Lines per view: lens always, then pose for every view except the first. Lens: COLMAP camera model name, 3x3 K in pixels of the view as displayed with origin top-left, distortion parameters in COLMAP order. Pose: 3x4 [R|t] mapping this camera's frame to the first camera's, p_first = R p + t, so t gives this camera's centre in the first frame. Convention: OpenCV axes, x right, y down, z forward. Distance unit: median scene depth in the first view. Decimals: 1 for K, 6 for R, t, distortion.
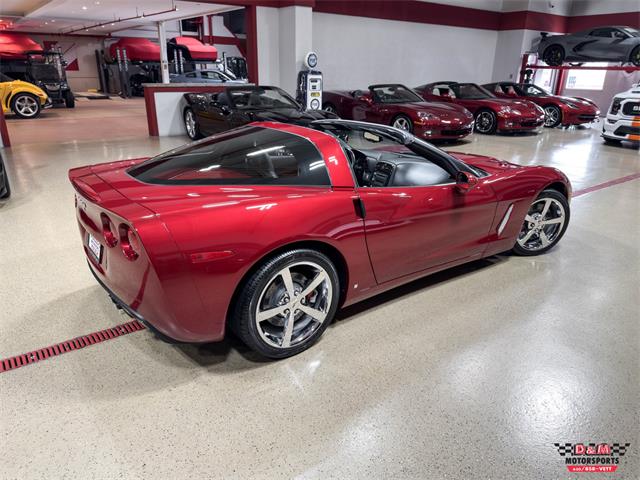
lens RADIAL K [[445.9, 0, 322.4], [0, 445.9, 239.1], [0, 0, 1]] dist [-0.000442, -0.005383]
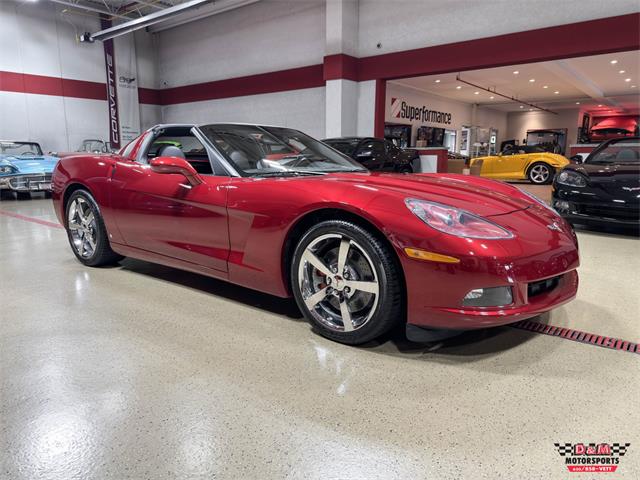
lens RADIAL K [[446.6, 0, 320.0], [0, 446.6, 240.0], [0, 0, 1]] dist [0.008511, -0.022987]
pose [[0.269393, 0.155778, -0.950348, 0.325281], [-0.330445, 0.941870, 0.060718, -0.036289], [0.904562, 0.297681, 0.305209, 0.256486]]
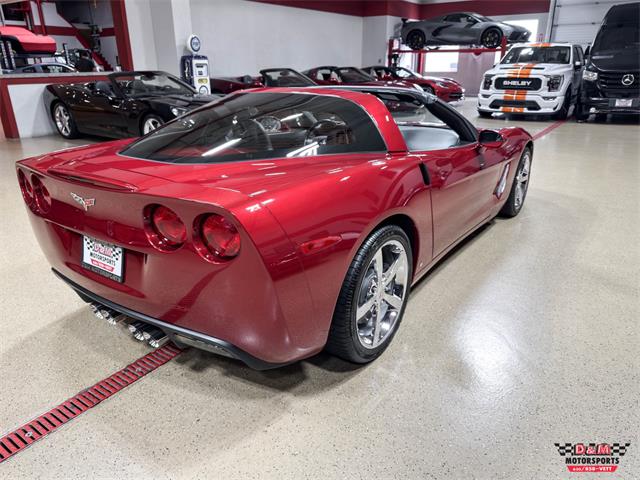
lens RADIAL K [[446.6, 0, 320.0], [0, 446.6, 240.0], [0, 0, 1]] dist [0.008511, -0.022987]
pose [[0.953152, -0.129628, 0.273310, -0.077005], [0.125660, 0.991555, 0.032052, 0.001181], [-0.275156, 0.003794, 0.961392, 0.045948]]
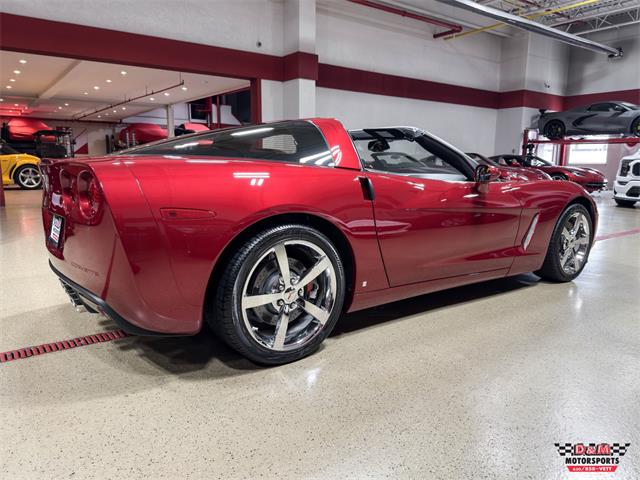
lens RADIAL K [[455.9, 0, 322.5], [0, 455.9, 242.8], [0, 0, 1]] dist [0.000498, -0.005576]
pose [[0.999954, -0.003486, -0.008975, 0.001171], [0.001775, 0.982913, -0.184062, 0.041222], [0.009463, 0.184037, 0.982874, 0.032469]]
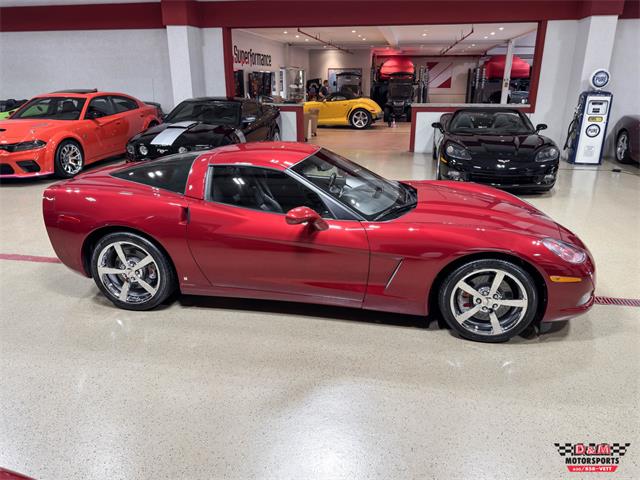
lens RADIAL K [[461.0, 0, 323.4], [0, 461.0, 243.1], [0, 0, 1]] dist [0.005805, -0.026351]
pose [[0.684561, 0.224413, -0.693553, 0.267259], [-0.246540, 0.966642, 0.069433, -0.038318], [0.685999, 0.123458, 0.717052, 0.073989]]
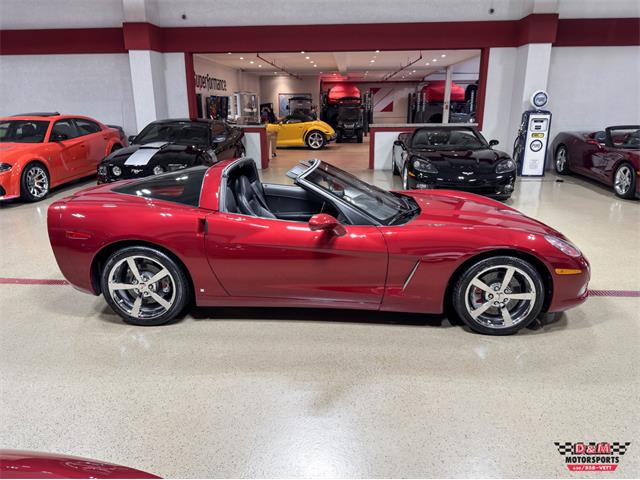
lens RADIAL K [[446.6, 0, 320.0], [0, 446.6, 240.0], [0, 0, 1]] dist [0.032048, -0.082789]
pose [[0.762287, 0.163731, -0.626187, 0.239480], [-0.211514, 0.977373, -0.001929, -0.021482], [0.611703, 0.133917, 0.779671, 0.047770]]
